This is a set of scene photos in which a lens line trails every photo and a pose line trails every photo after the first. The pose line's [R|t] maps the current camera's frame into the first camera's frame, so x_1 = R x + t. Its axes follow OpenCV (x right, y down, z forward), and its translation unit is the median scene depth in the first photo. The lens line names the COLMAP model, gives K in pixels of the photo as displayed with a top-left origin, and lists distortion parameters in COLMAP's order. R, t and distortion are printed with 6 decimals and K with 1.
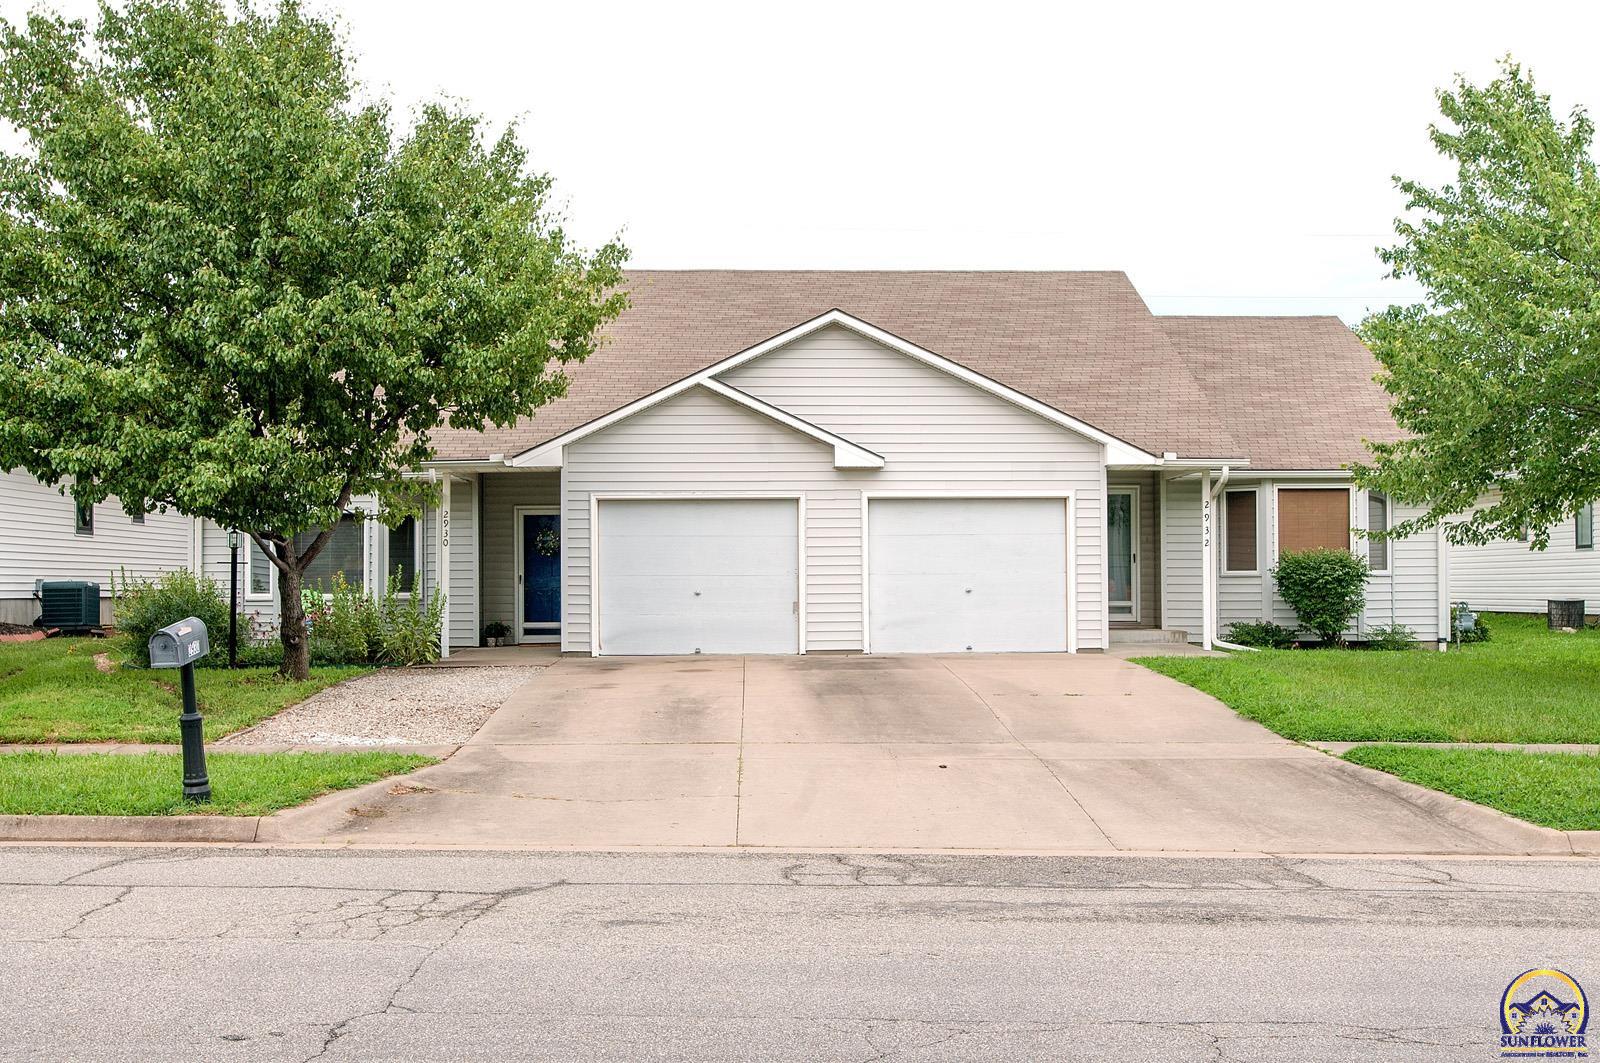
lens RADIAL K [[2025.5, 0, 796.3], [0, 2025.5, 535.7], [0, 0, 1]] dist [-0.002304, 0.000000]
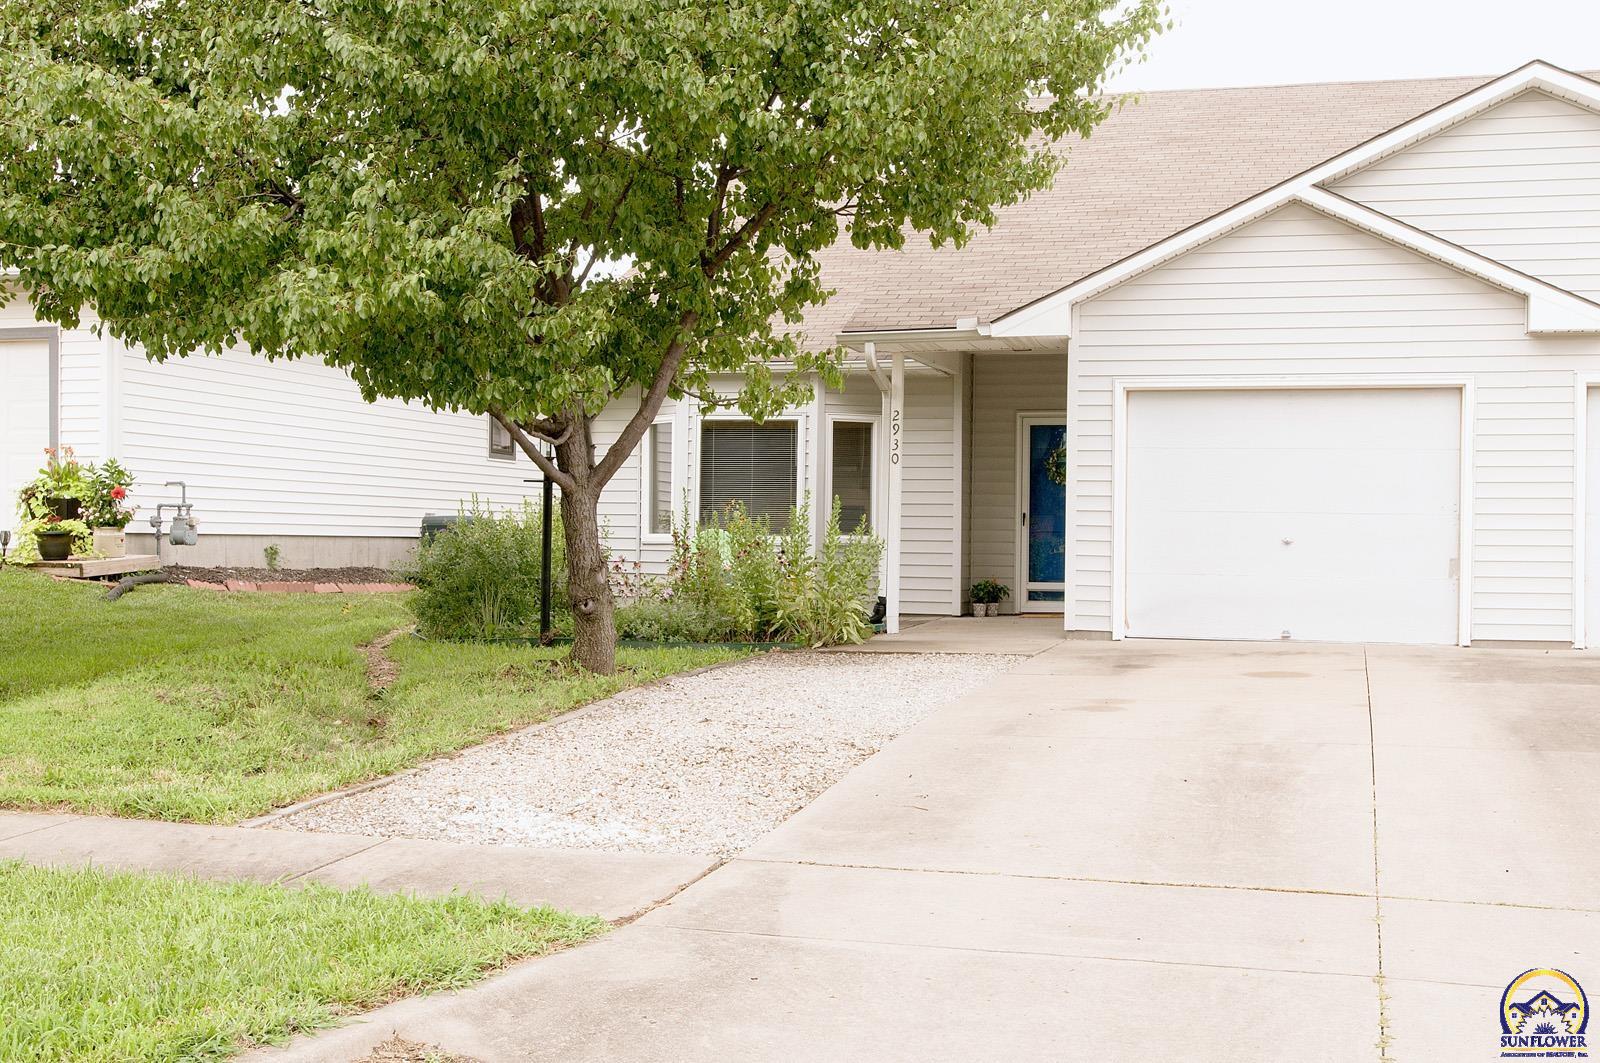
lens RADIAL K [[2025.5, 0, 795.0], [0, 2025.5, 547.4], [0, 0, 1]] dist [-0.002304, 0.000000]
pose [[0.957462, 0.016544, -0.288086, -0.015273], [-0.008606, 0.999548, 0.028800, 0.014332], [0.288433, -0.025095, 0.957171, 0.382076]]
